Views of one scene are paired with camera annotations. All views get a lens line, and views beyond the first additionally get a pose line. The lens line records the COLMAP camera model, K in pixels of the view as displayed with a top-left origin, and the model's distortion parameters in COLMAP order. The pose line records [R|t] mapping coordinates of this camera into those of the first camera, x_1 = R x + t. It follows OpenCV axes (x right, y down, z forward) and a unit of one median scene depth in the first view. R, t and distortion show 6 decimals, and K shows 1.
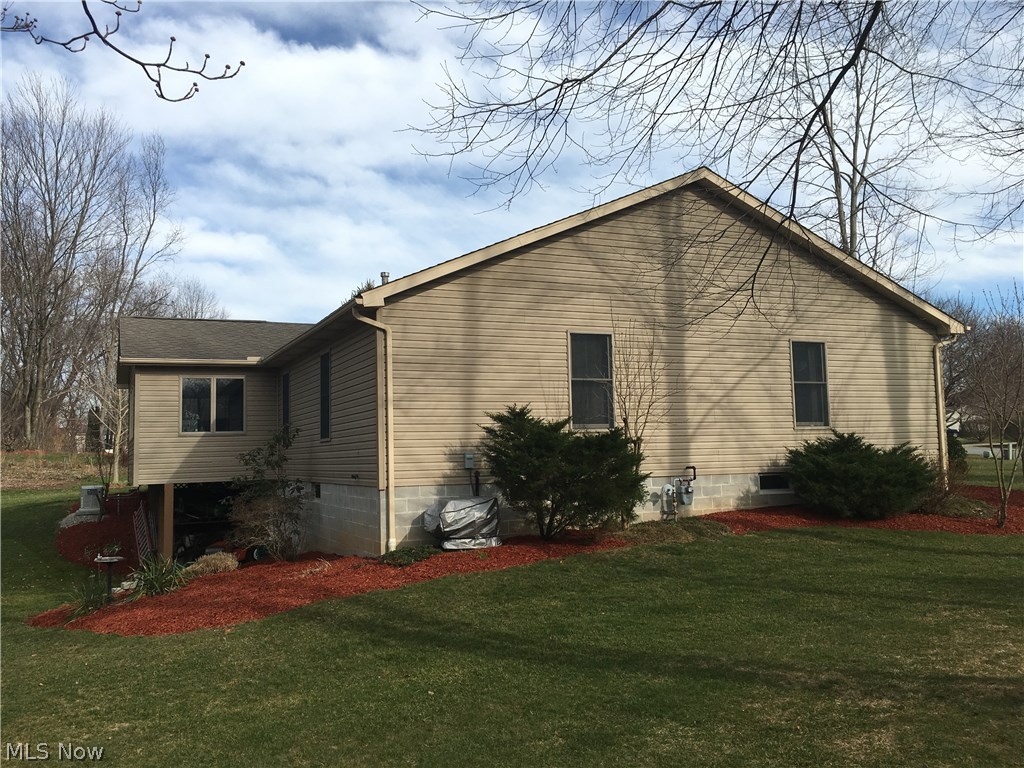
lens RADIAL K [[875.4, 0, 512.7], [0, 875.4, 386.5], [0, 0, 1]] dist [0.067848, -0.053025]
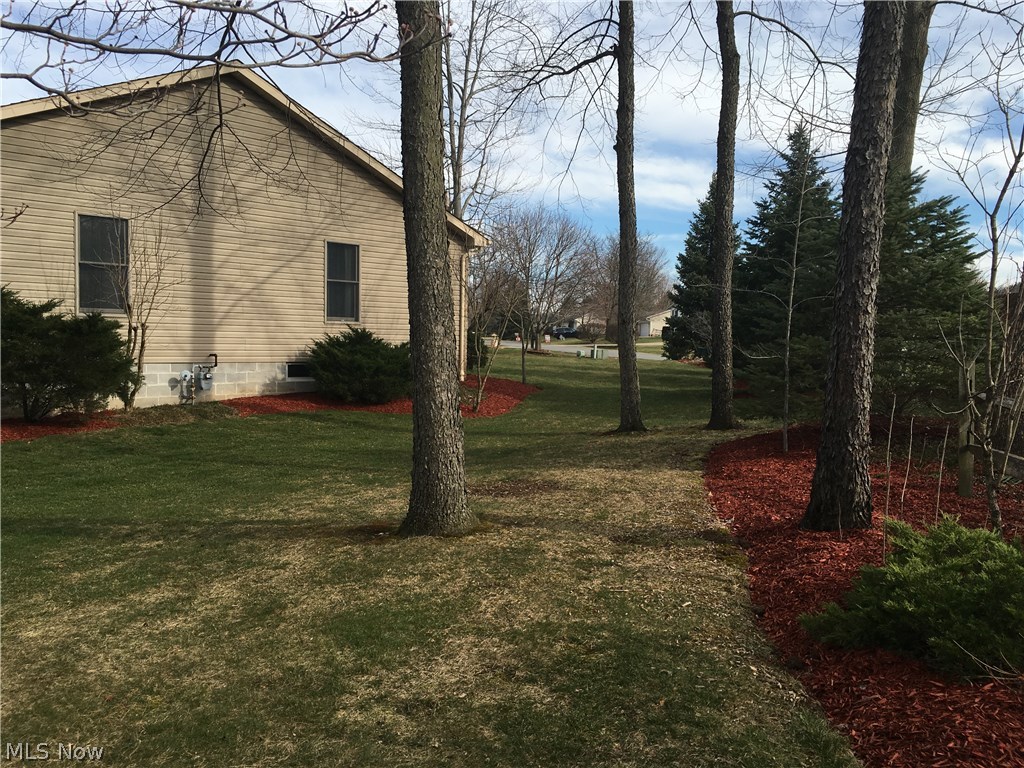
lens RADIAL K [[875.4, 0, 512.1], [0, 875.4, 381.6], [0, 0, 1]] dist [0.067848, -0.053025]
pose [[0.931698, 0.019228, 0.362725, 0.148435], [-0.061788, 0.992434, 0.106099, -0.009764], [-0.357941, -0.121264, 0.925837, -0.103950]]
